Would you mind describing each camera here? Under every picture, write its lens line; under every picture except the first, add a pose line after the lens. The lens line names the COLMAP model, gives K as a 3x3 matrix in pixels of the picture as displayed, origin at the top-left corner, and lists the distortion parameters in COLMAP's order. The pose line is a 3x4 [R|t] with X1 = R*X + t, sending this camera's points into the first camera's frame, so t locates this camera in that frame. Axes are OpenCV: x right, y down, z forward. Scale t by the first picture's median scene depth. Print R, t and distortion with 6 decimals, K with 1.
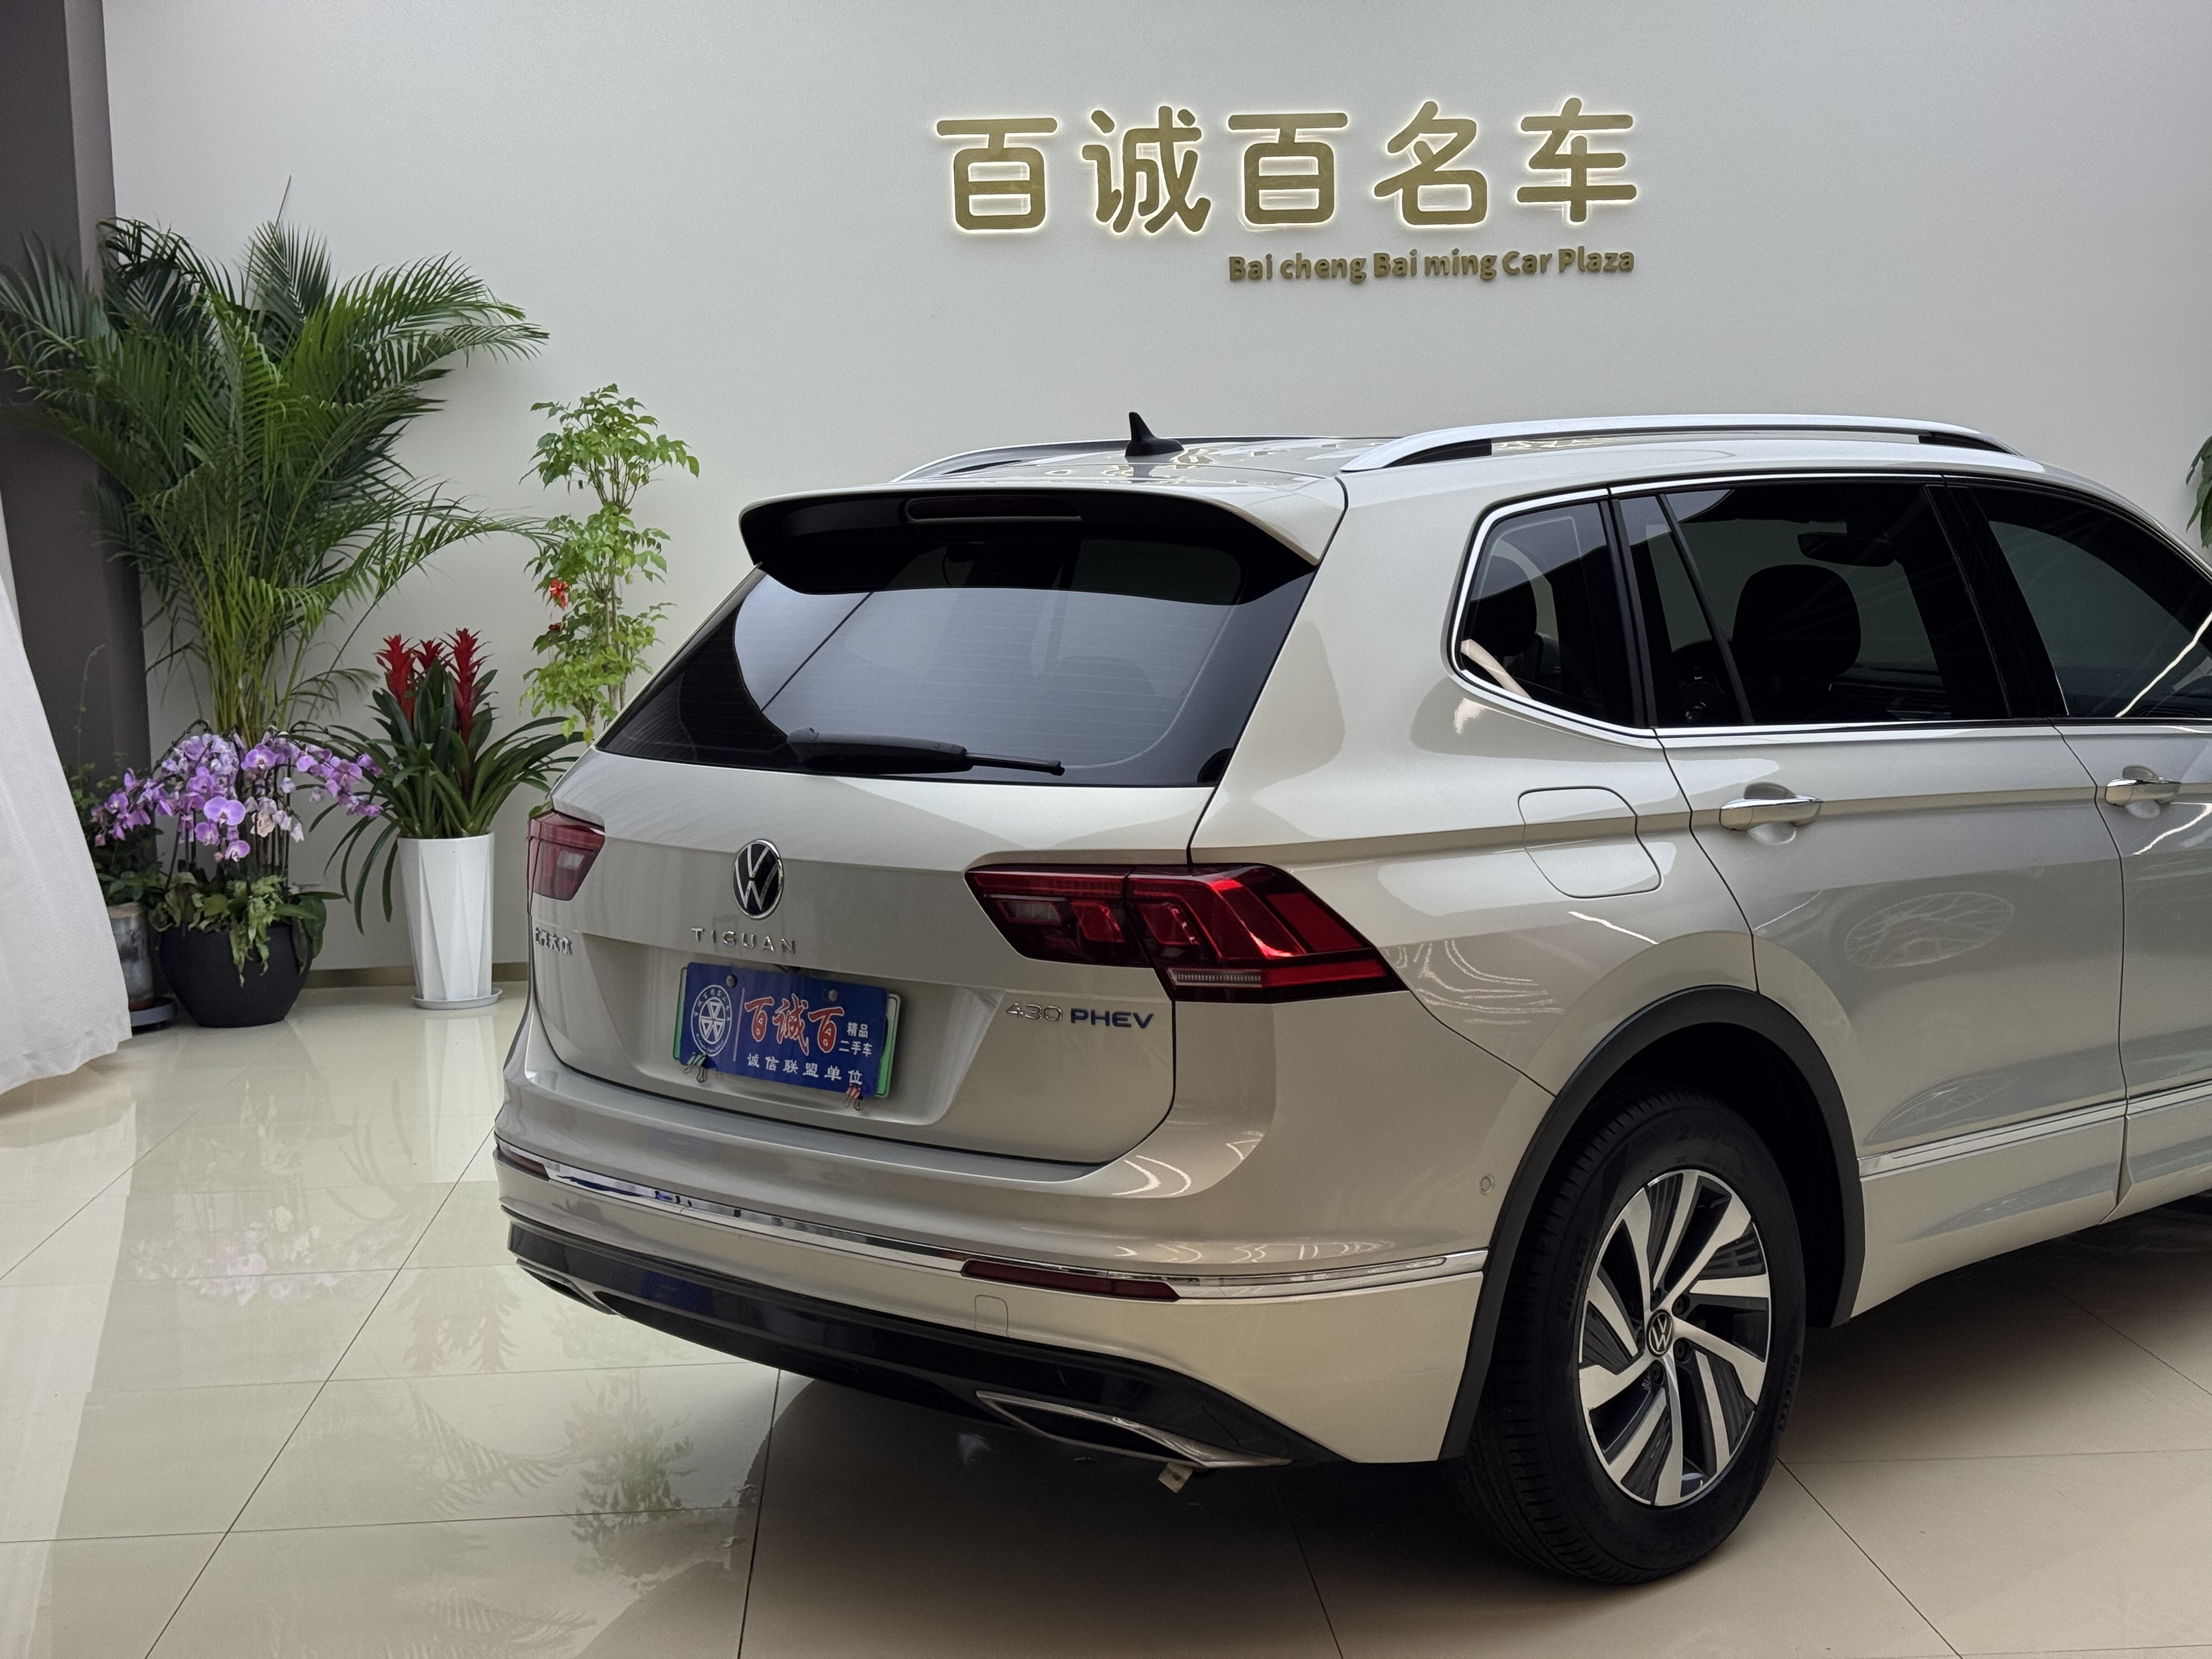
lens RADIAL K [[3079.7, 0, 1106.0], [0, 3079.7, 829.5], [0, 0, 1]] dist [0.190169, -0.335743]
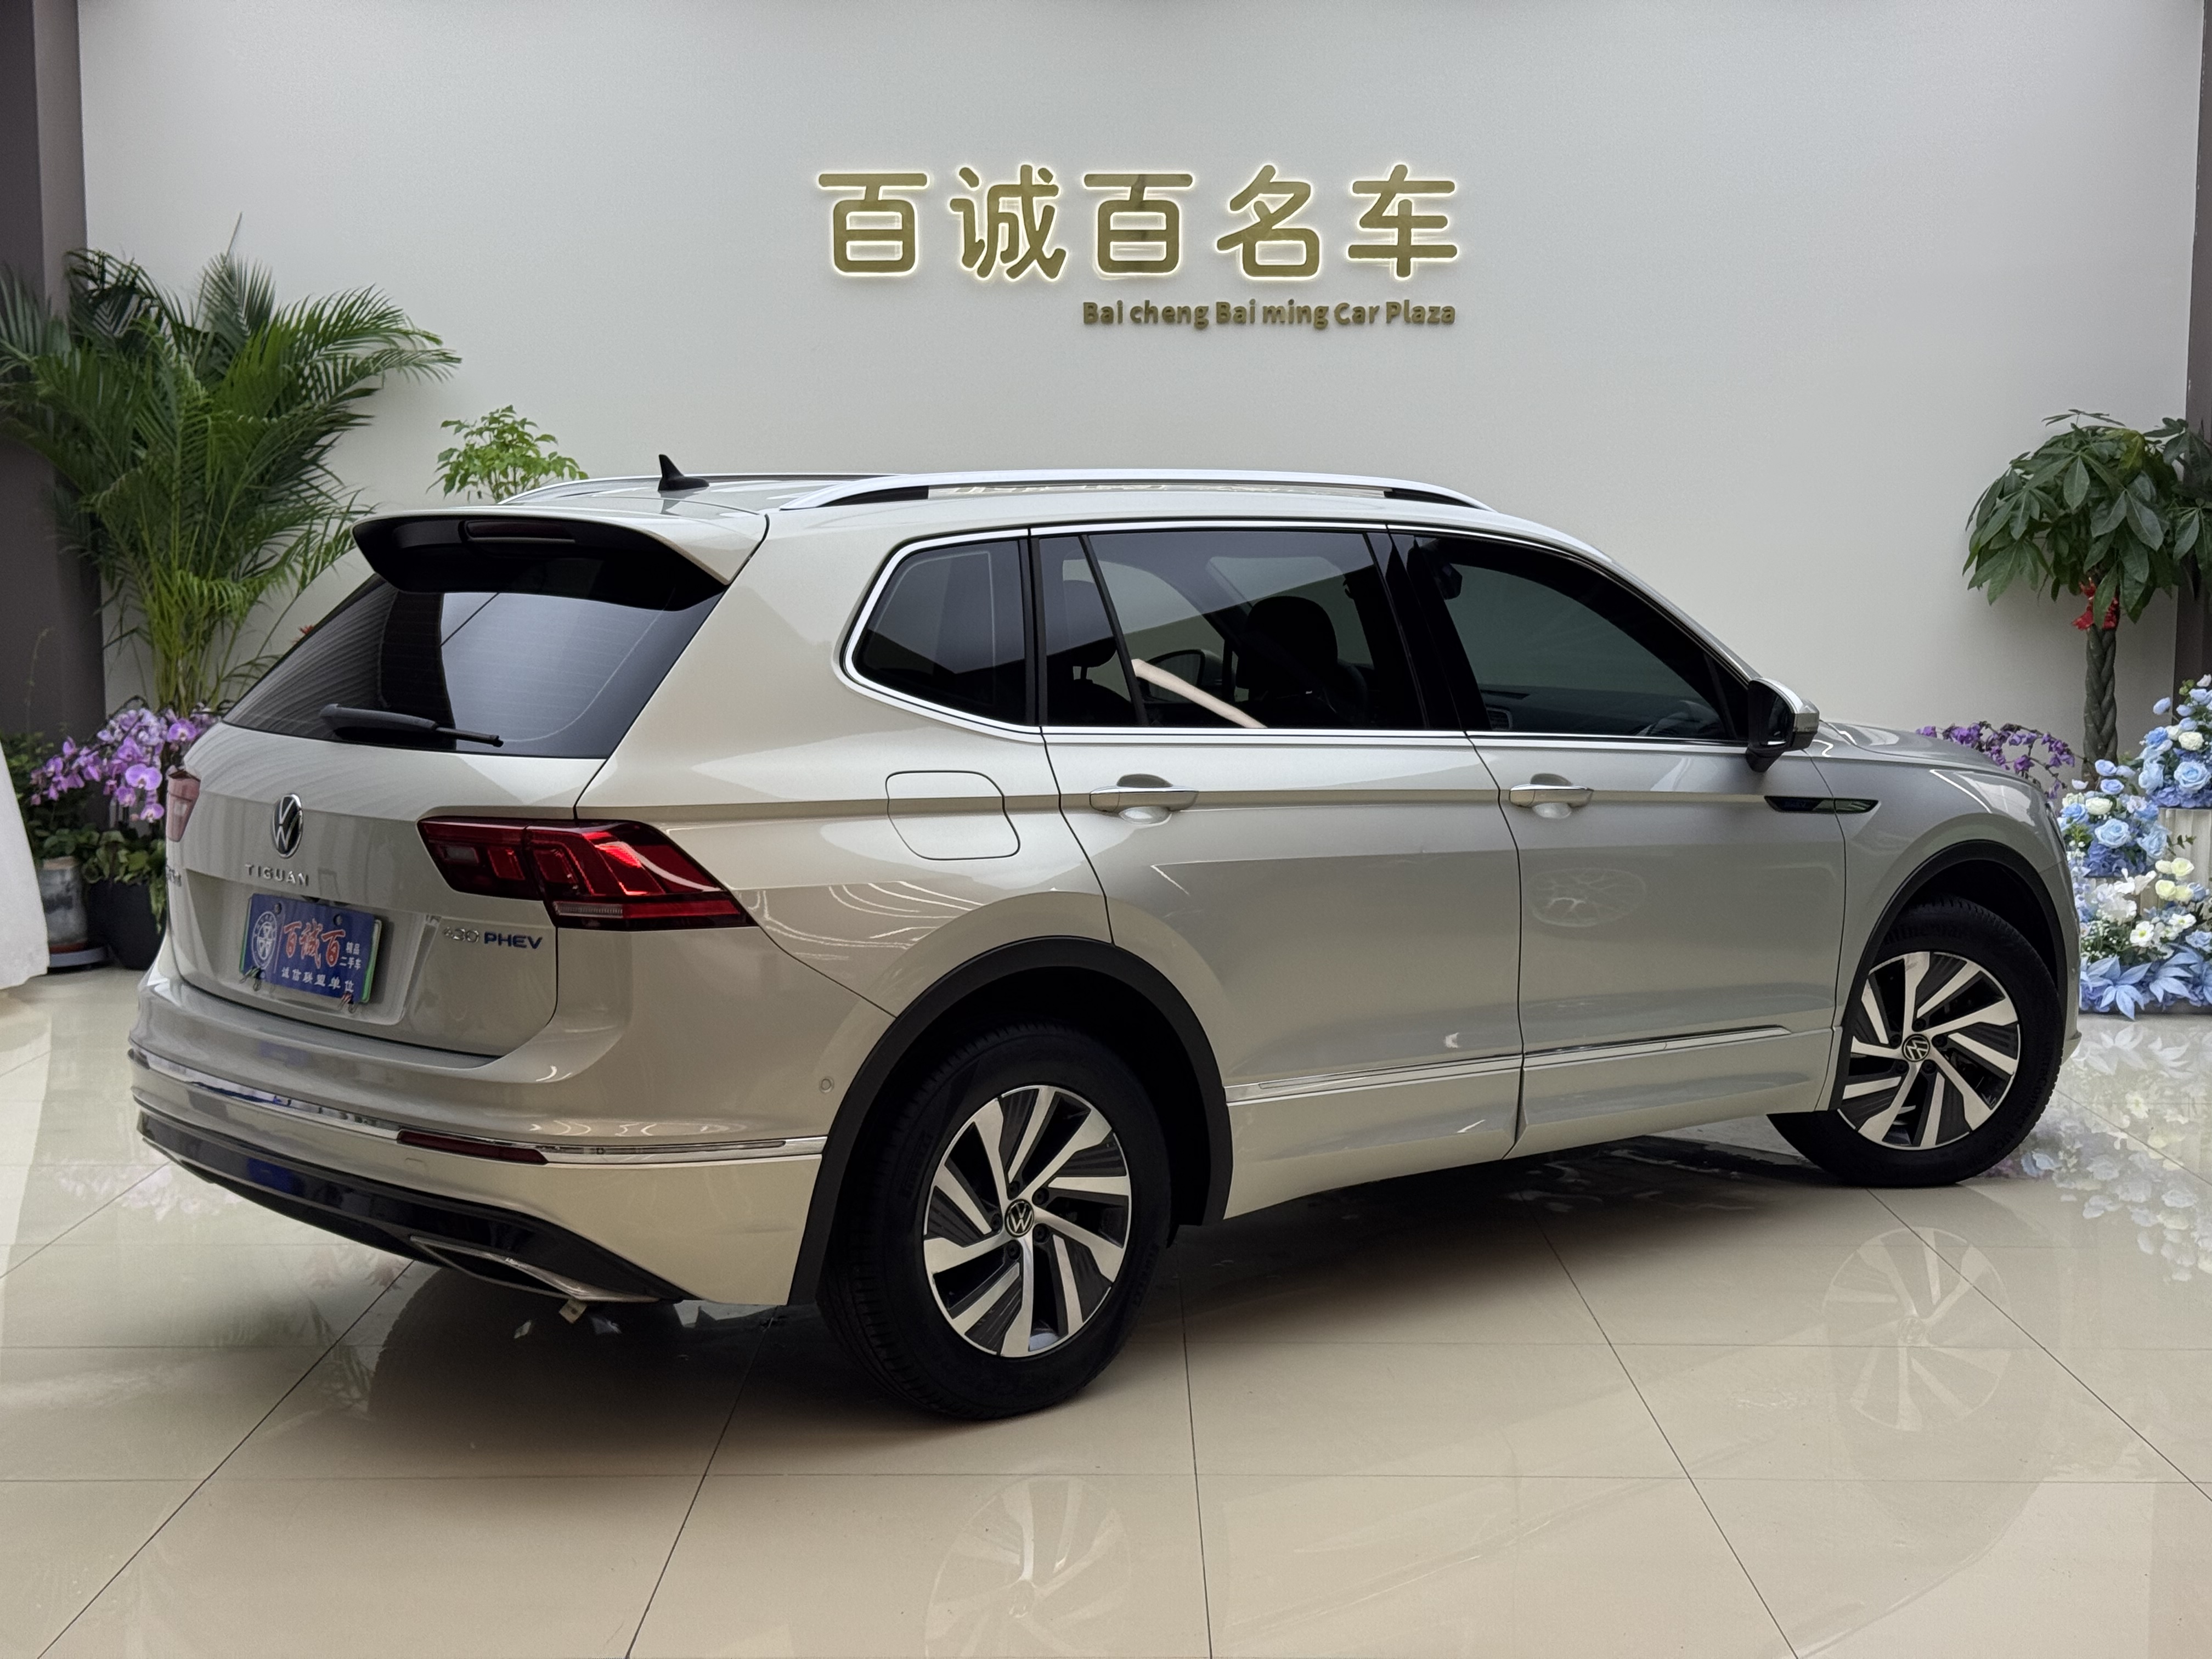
lens RADIAL K [[3089.6, 0, 1106.0], [0, 3089.6, 829.5], [0, 0, 1]] dist [0.198429, -0.384656]
pose [[0.997269, 0.030947, -0.067063, 0.128564], [-0.031191, 0.999510, -0.002603, 0.004683], [0.066949, 0.004688, 0.997745, -0.097783]]
